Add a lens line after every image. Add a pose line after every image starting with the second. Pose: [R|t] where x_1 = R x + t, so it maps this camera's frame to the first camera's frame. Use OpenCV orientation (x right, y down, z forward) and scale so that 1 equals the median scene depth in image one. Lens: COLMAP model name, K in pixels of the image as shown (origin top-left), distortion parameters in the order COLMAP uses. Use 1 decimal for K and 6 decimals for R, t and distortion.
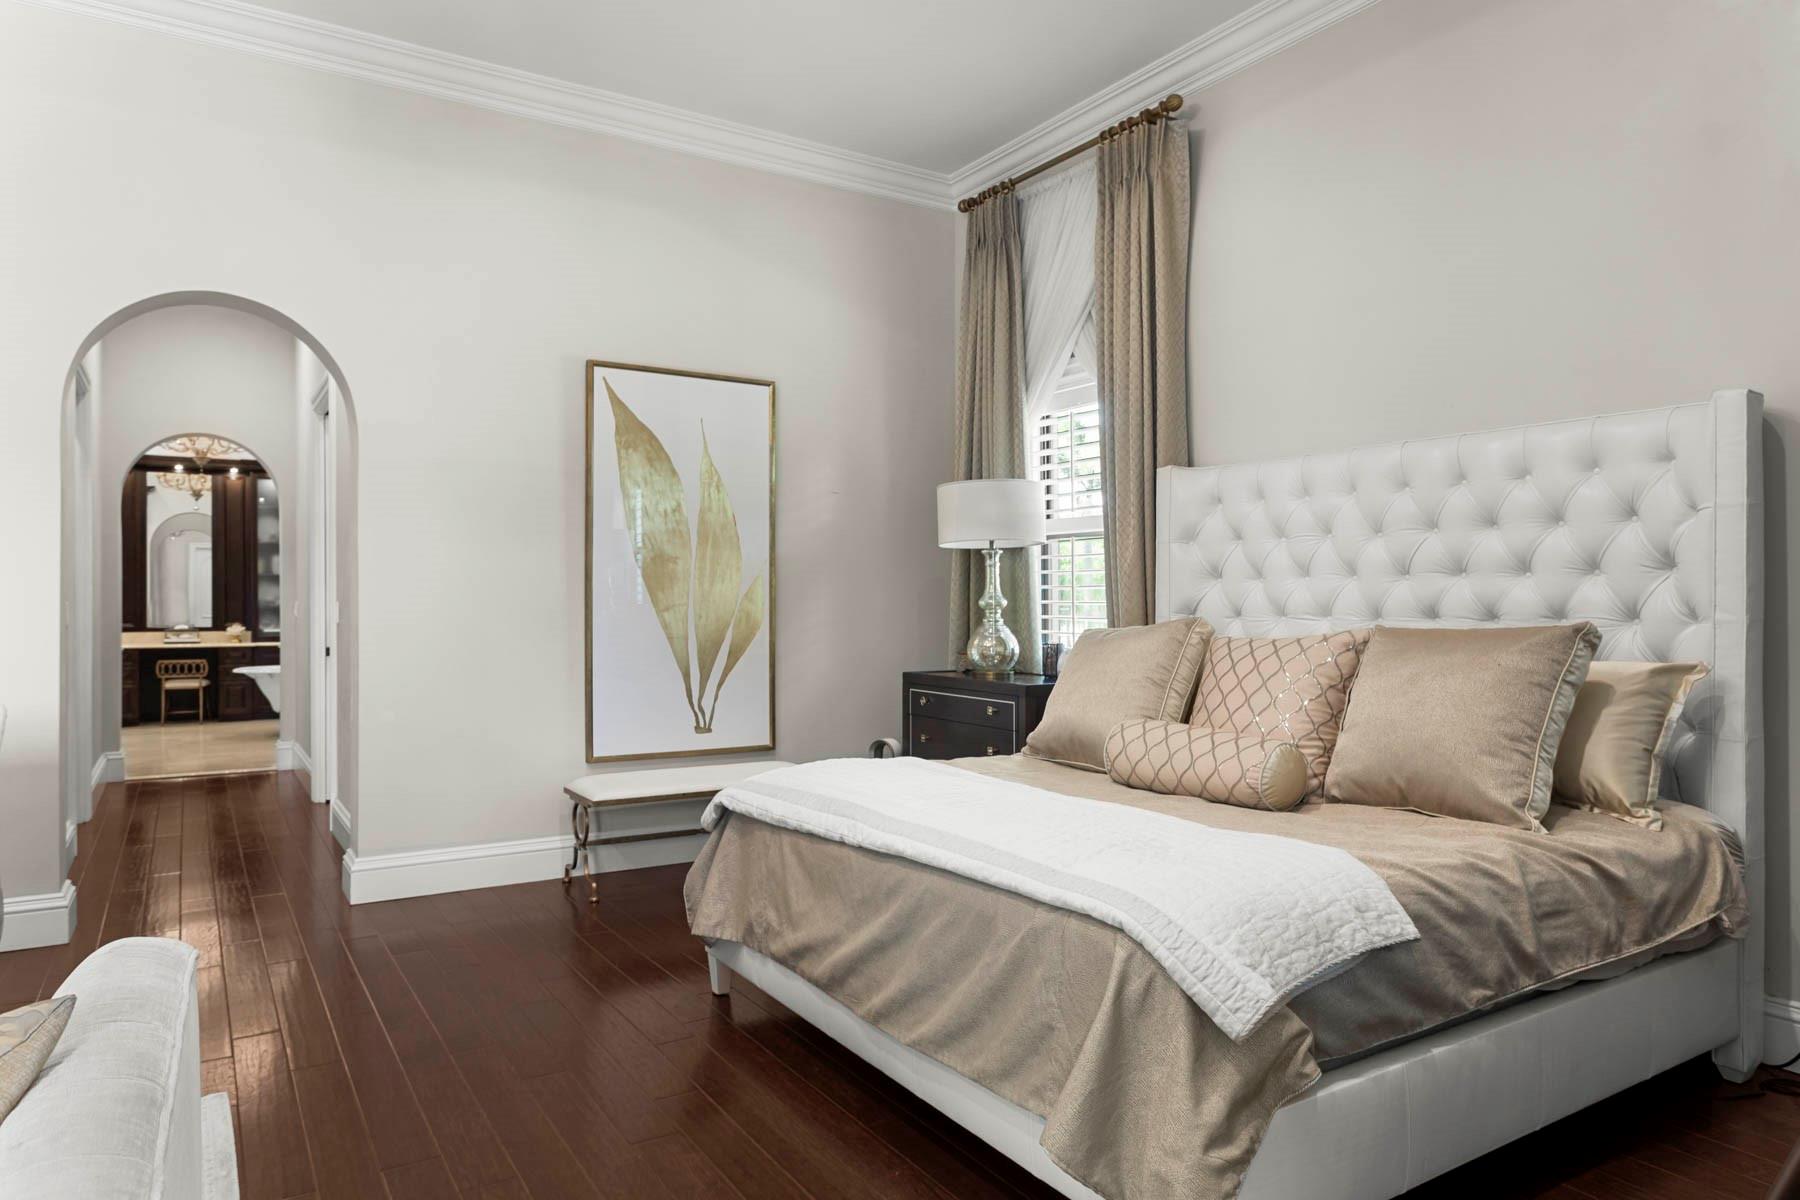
lens RADIAL K [[1135.8, 0, 897.8], [0, 1135.8, 589.1], [0, 0, 1]] dist [-0.003927, -0.000908]
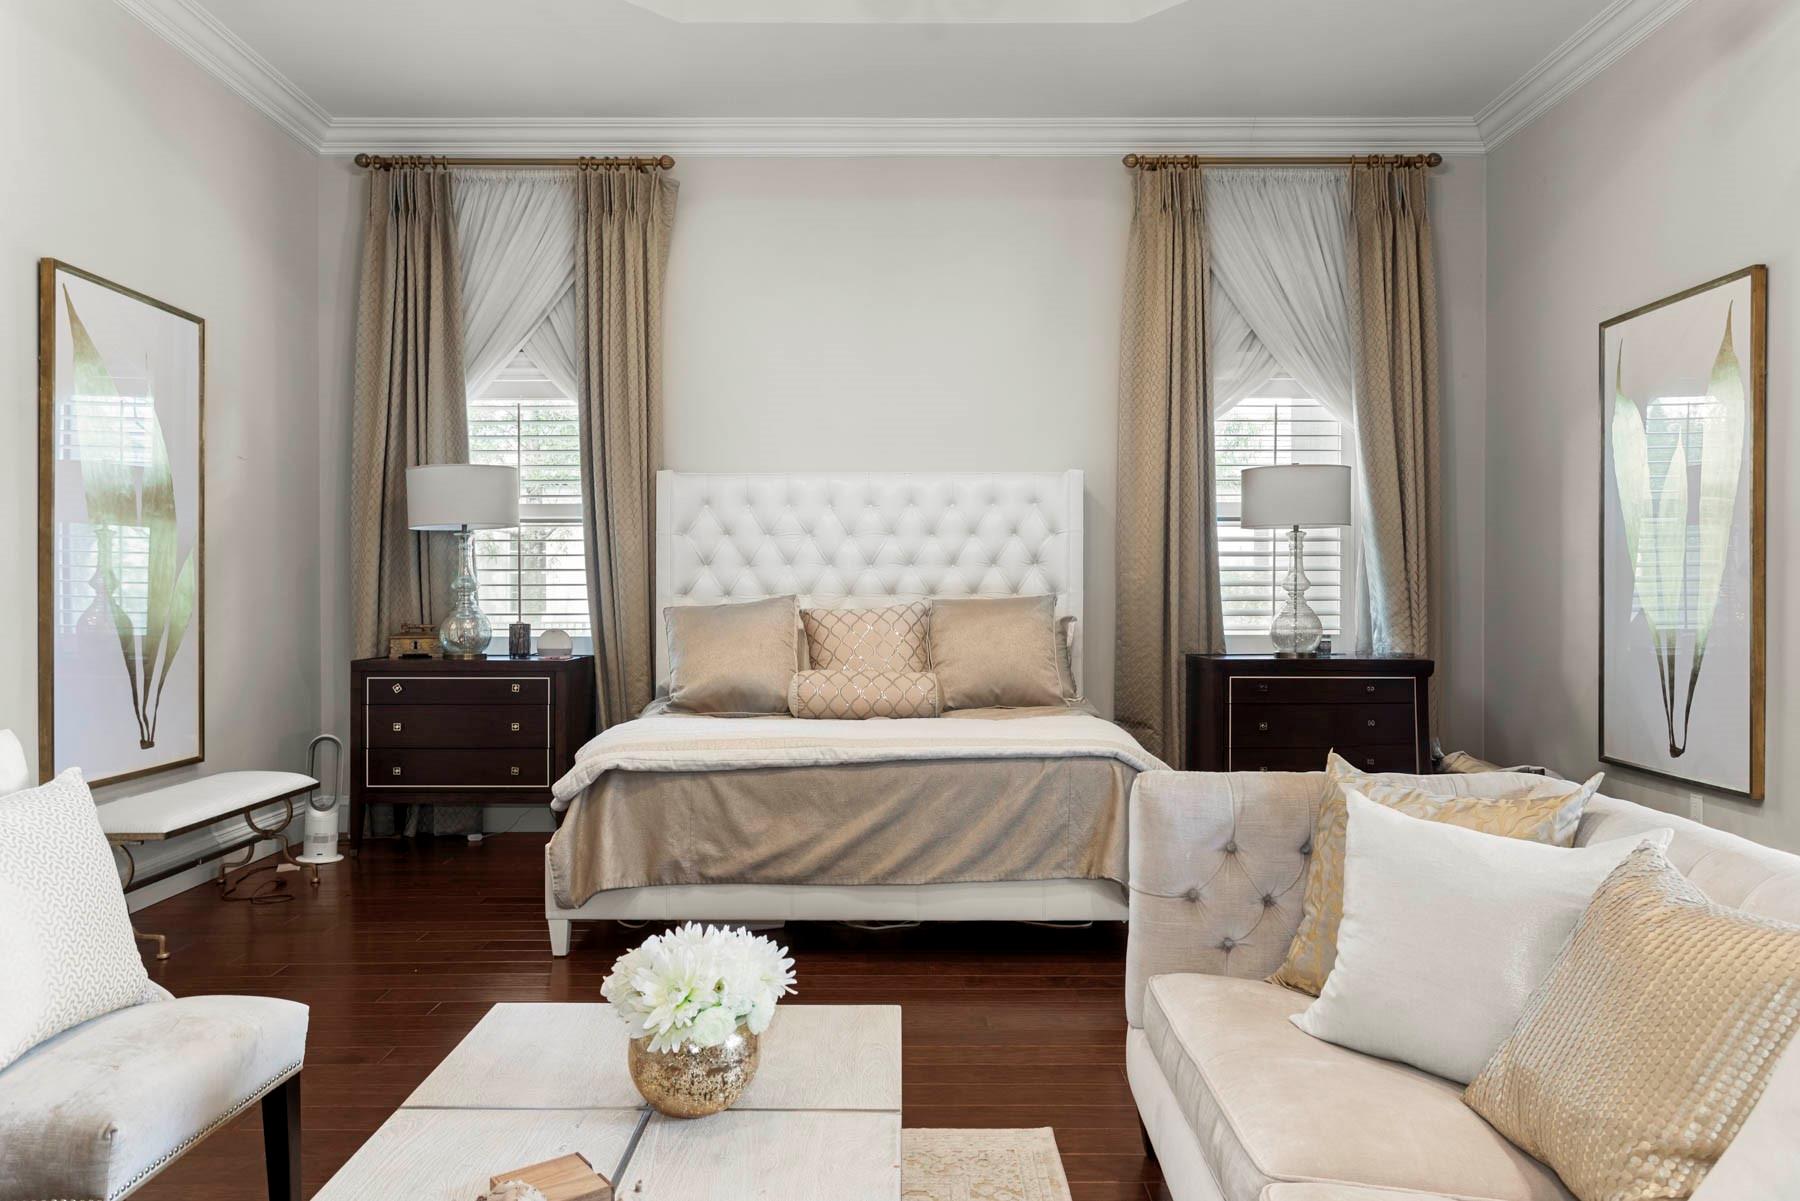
lens RADIAL K [[1239.9, 0, 902.2], [0, 1239.9, 603.6], [0, 0, 1]] dist [-0.001966, 0.000489]
pose [[0.528533, -0.010816, 0.848844, -1.012323], [-0.005909, 0.999848, 0.016420, 0.011603], [-0.848892, -0.013695, 0.528388, 0.140310]]
